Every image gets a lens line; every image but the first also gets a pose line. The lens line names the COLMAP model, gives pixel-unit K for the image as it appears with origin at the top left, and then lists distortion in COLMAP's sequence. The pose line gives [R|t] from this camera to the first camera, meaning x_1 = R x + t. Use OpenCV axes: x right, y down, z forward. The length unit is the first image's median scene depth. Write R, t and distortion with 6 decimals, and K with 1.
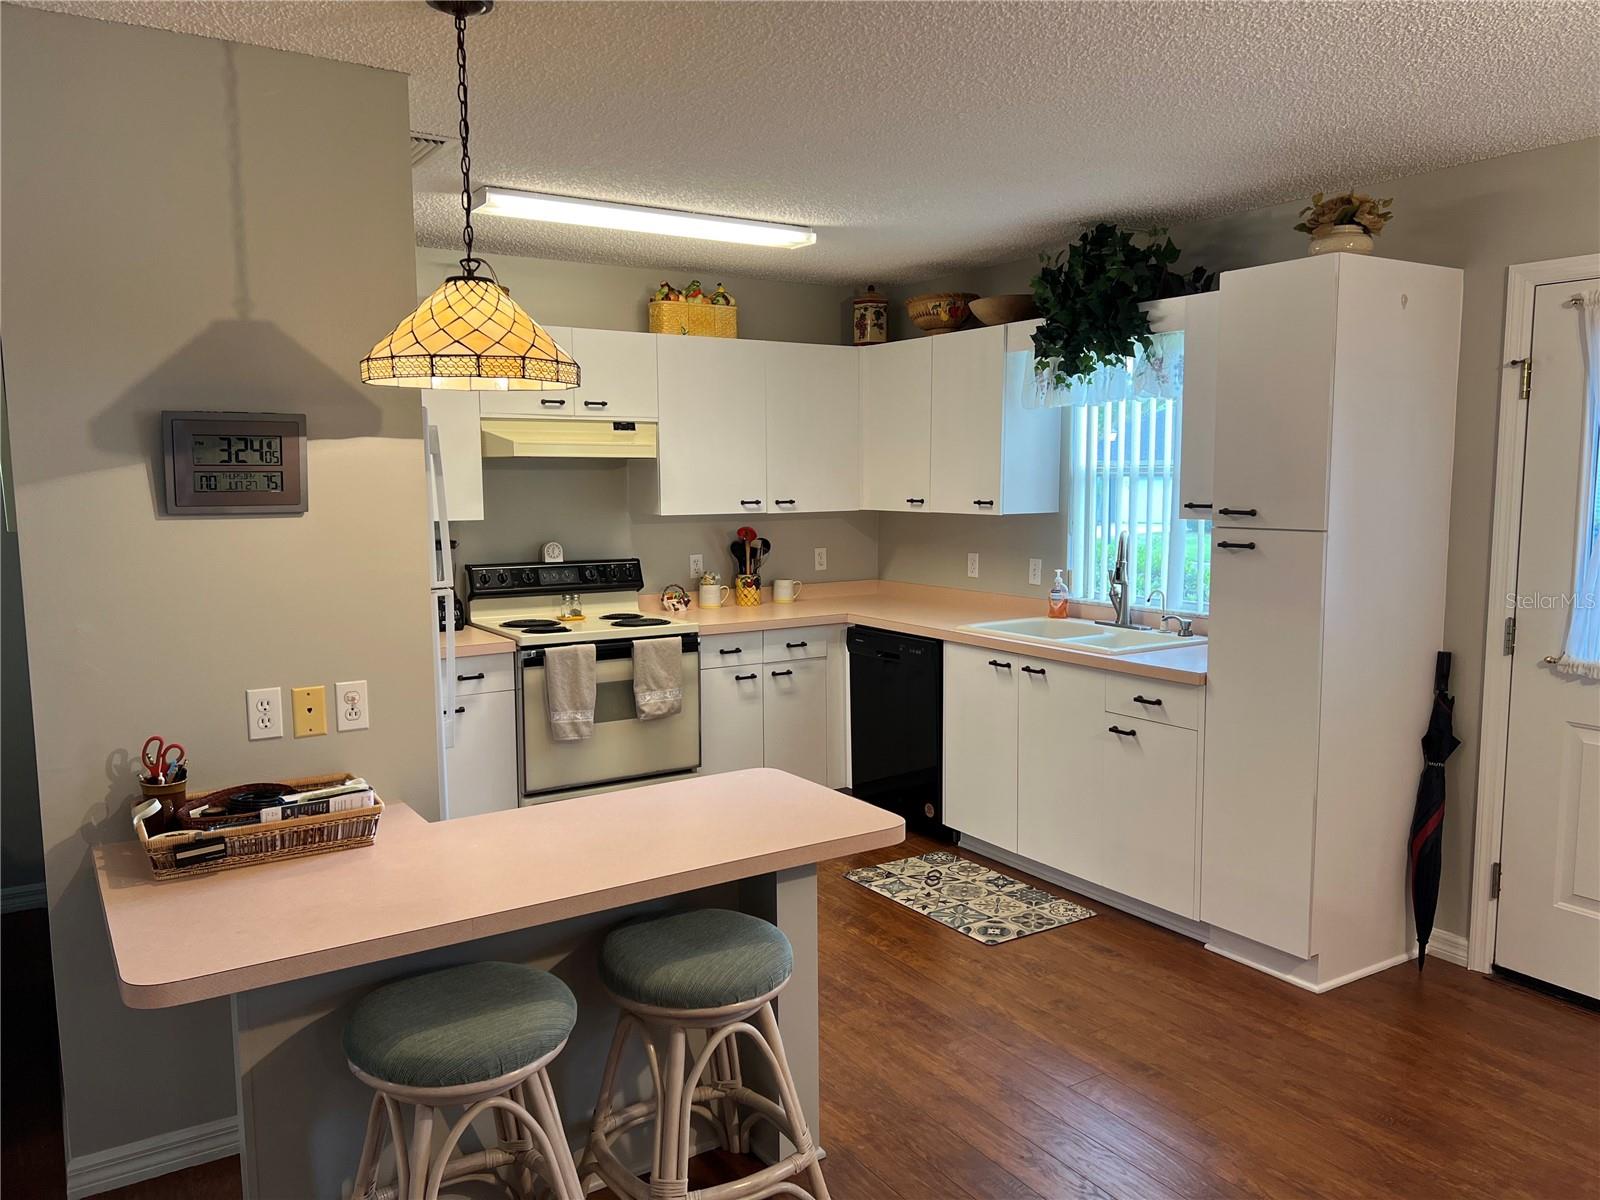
lens RADIAL K [[1193.7, 0, 802.7], [0, 1193.7, 595.2], [0, 0, 1]] dist [0.231061, -0.482997]
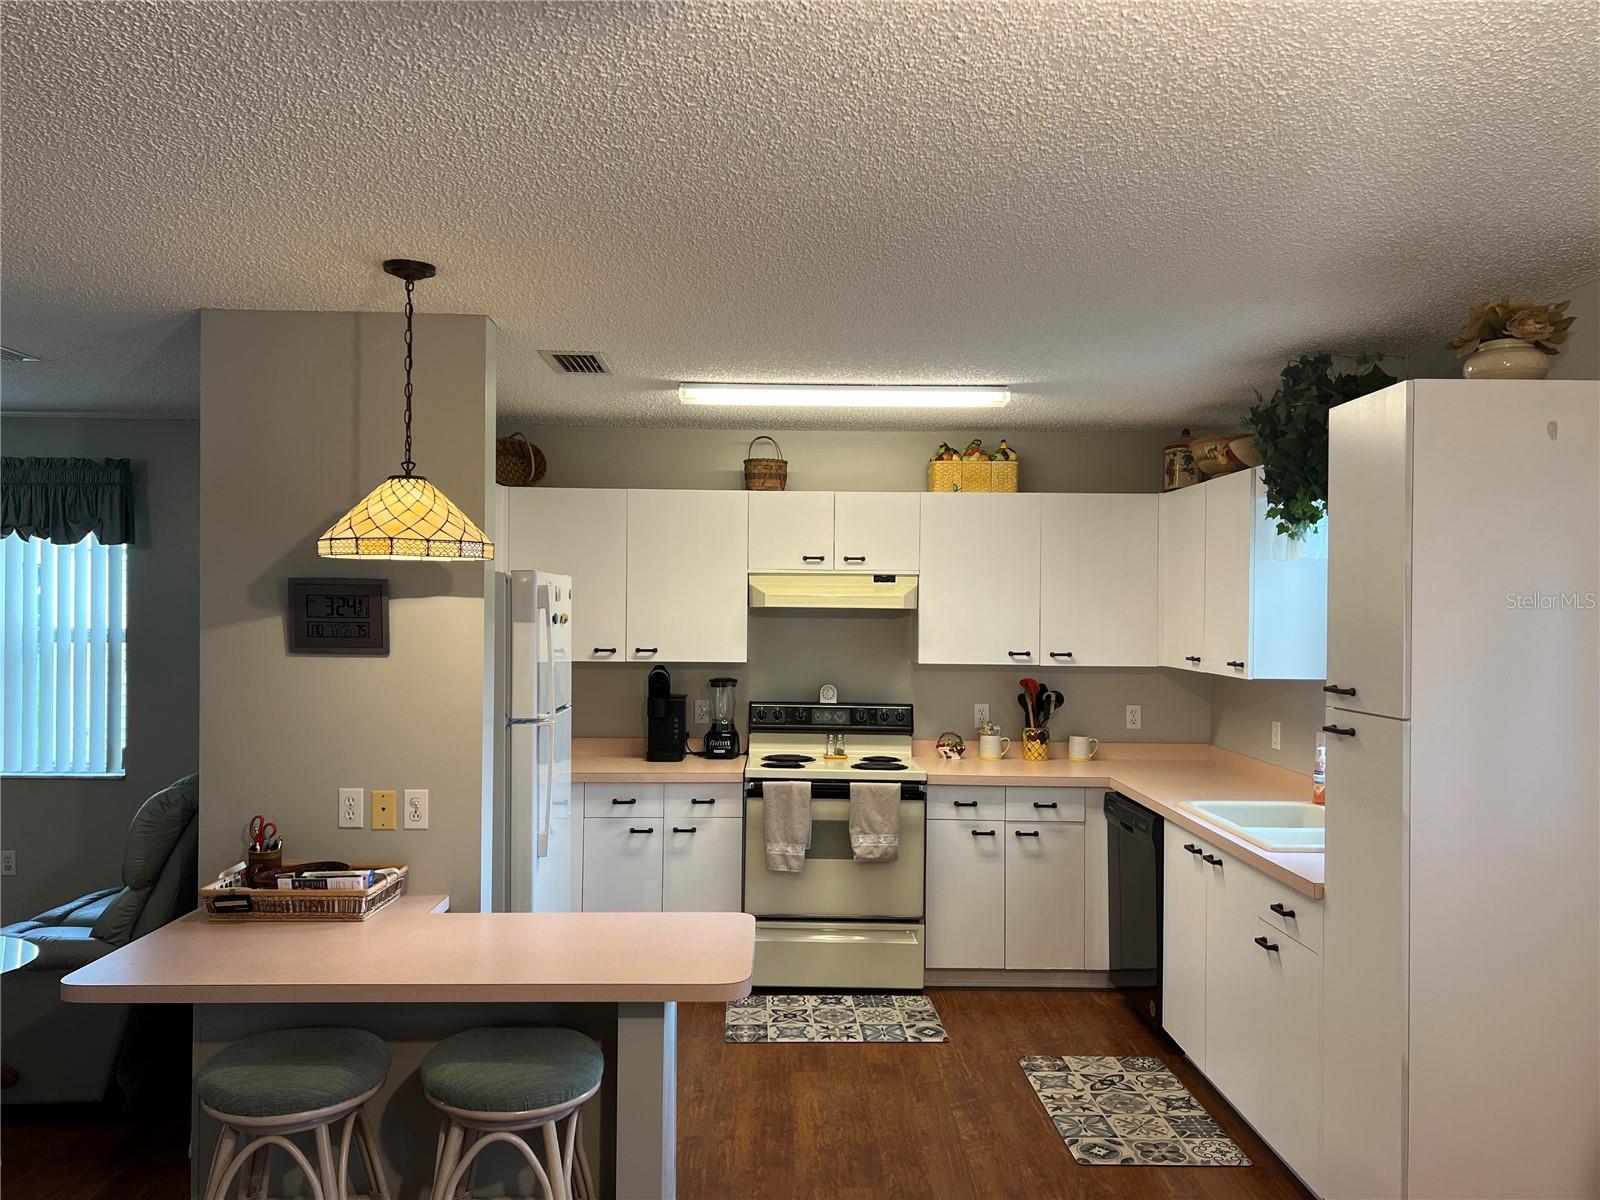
lens RADIAL K [[1190.1, 0, 797.3], [0, 1190.1, 605.0], [0, 0, 1]] dist [0.091796, -0.114402]
pose [[0.847913, 0.012486, -0.529989, 0.353135], [-0.069186, 0.993779, -0.087276, -0.021306], [0.525602, 0.110671, 0.843501, 0.081057]]
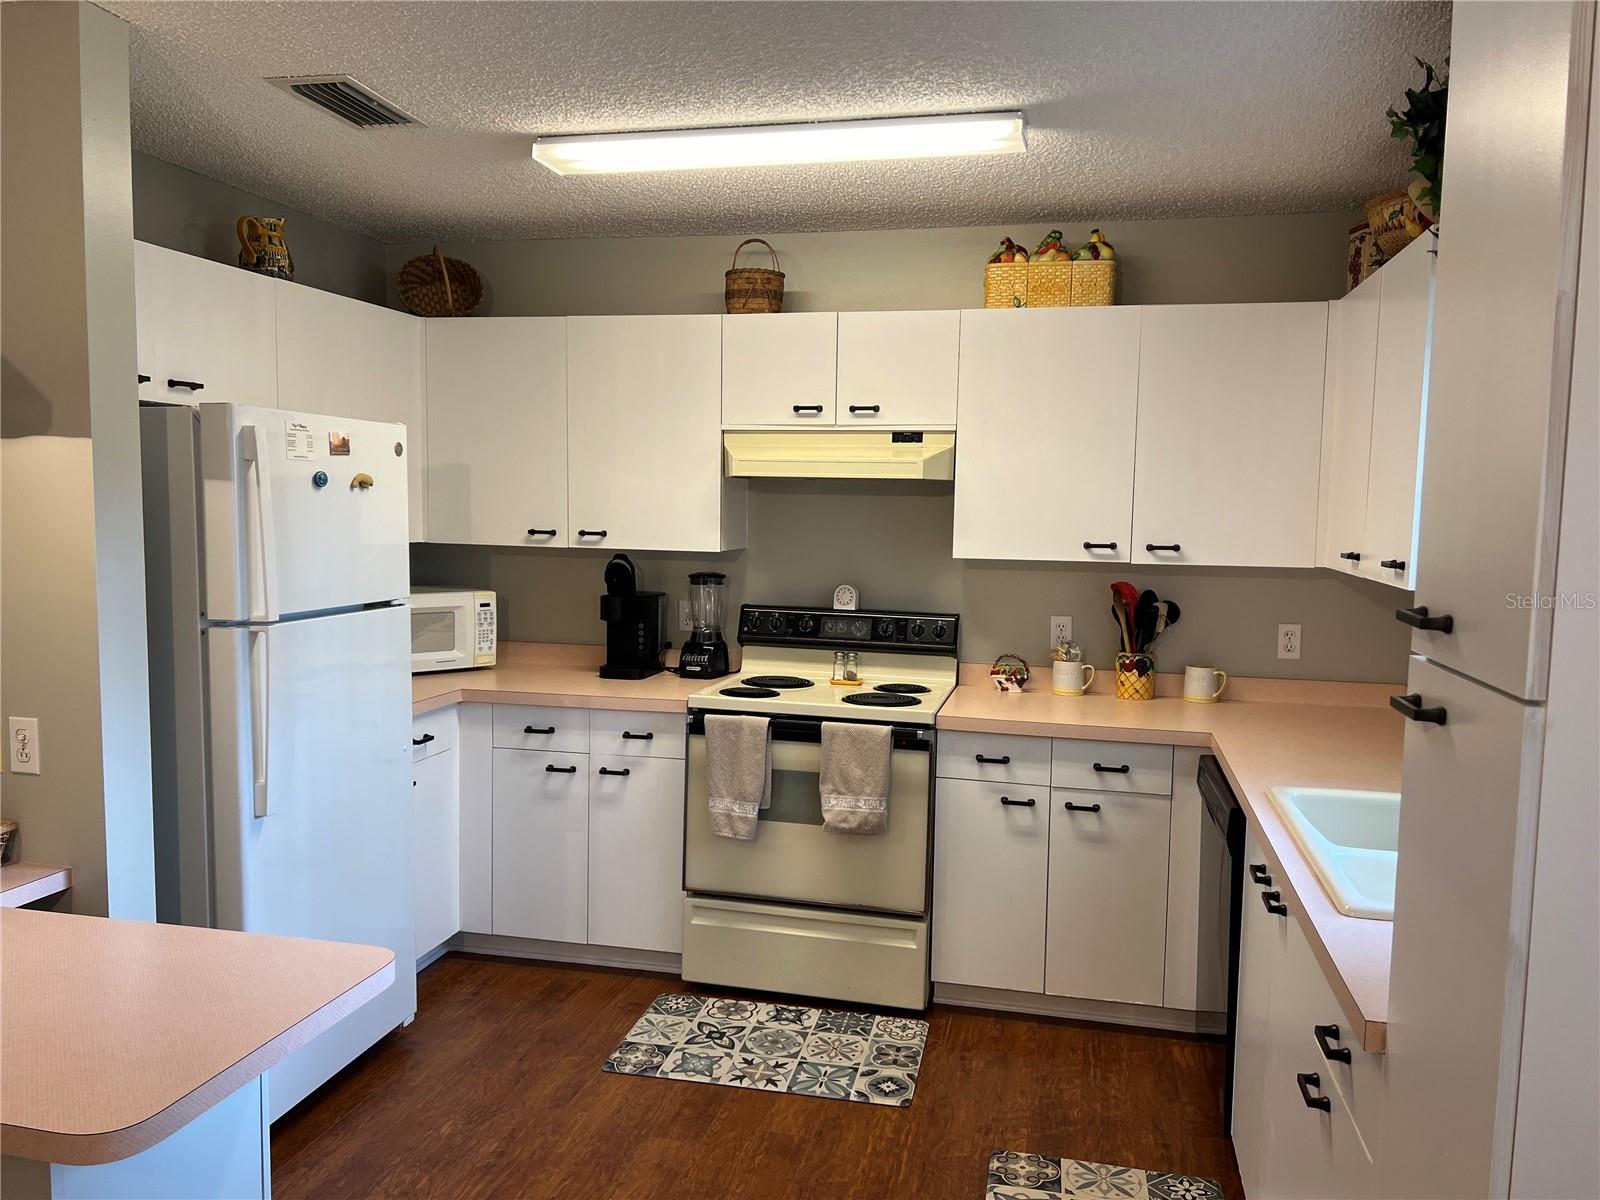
lens RADIAL K [[1191.0, 0, 801.8], [0, 1191.0, 609.2], [0, 0, 1]] dist [0.093818, -0.124724]
pose [[0.693512, 0.082908, -0.715659, 0.359095], [-0.096103, 0.995125, 0.022154, -0.045236], [0.714007, 0.053413, 0.698099, 0.452975]]
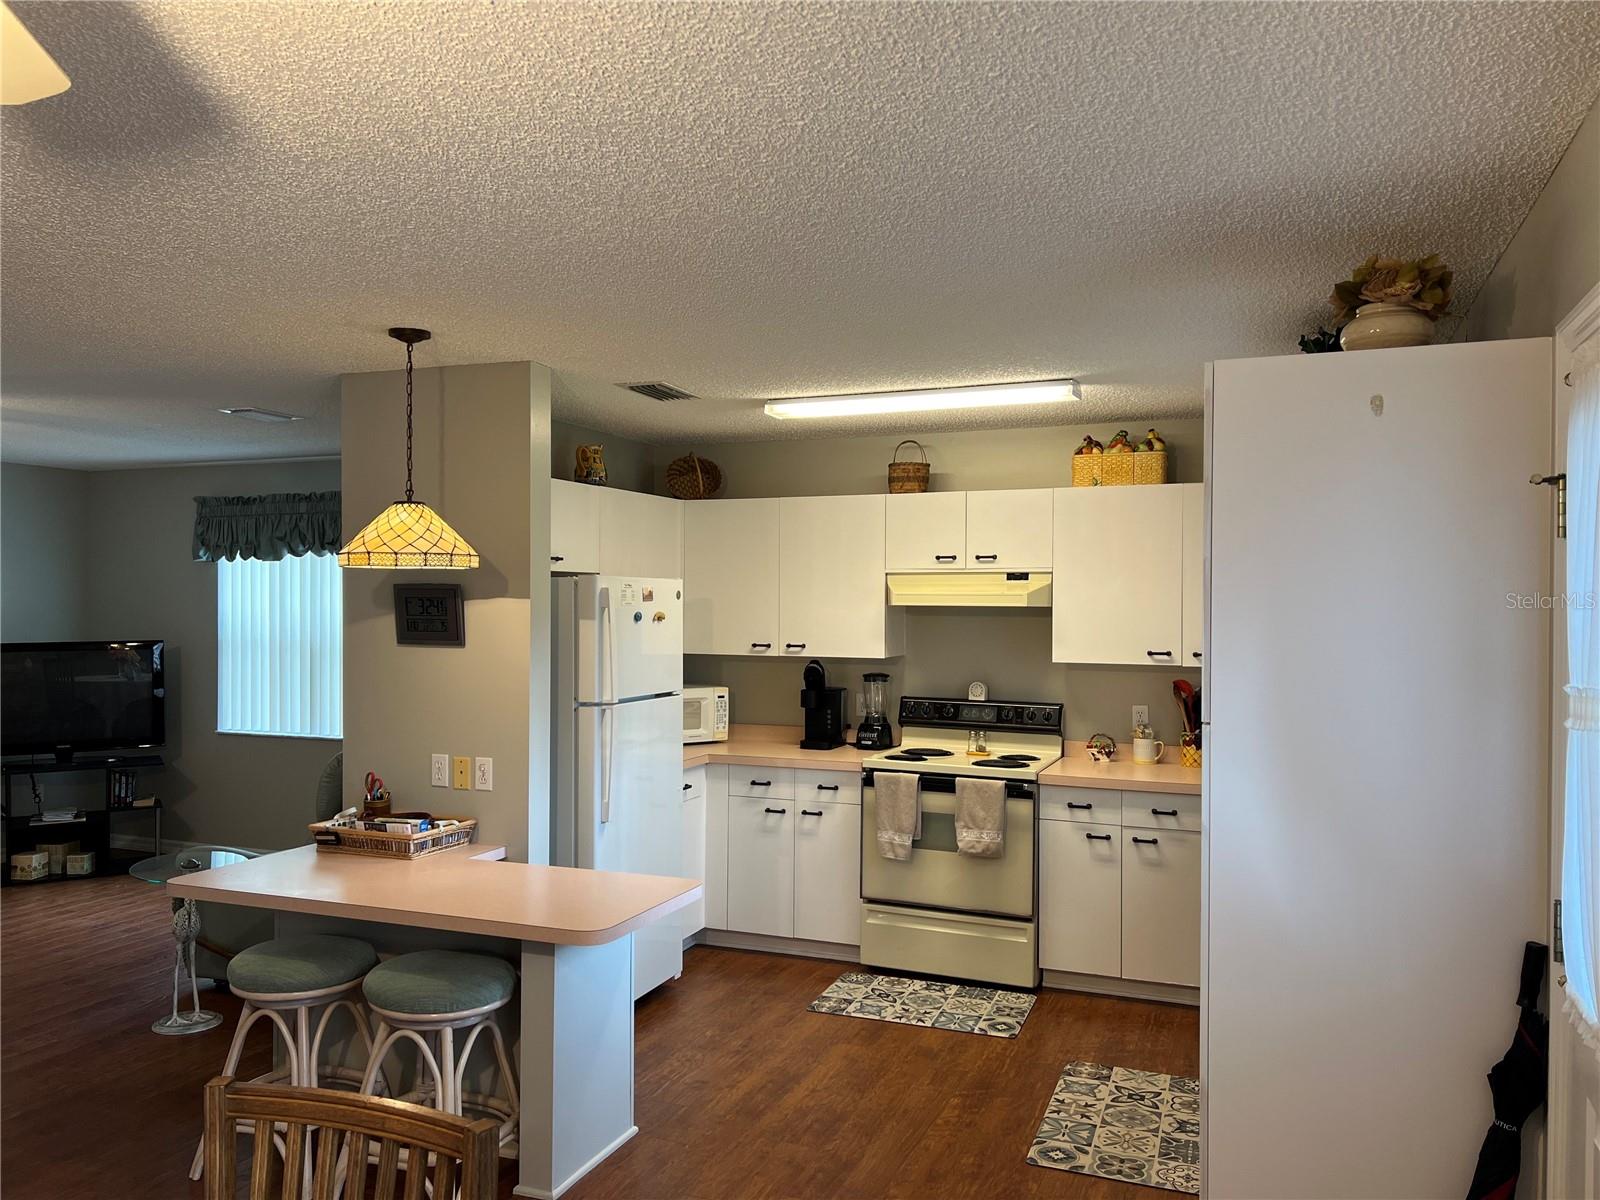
lens RADIAL K [[1191.0, 0, 801.8], [0, 1191.0, 609.2], [0, 0, 1]] dist [0.093818, -0.124724]
pose [[0.578250, 0.013487, -0.815748, 0.617322], [-0.093038, 0.994431, -0.049510, -0.043706], [0.810538, 0.104525, 0.576284, 0.252631]]
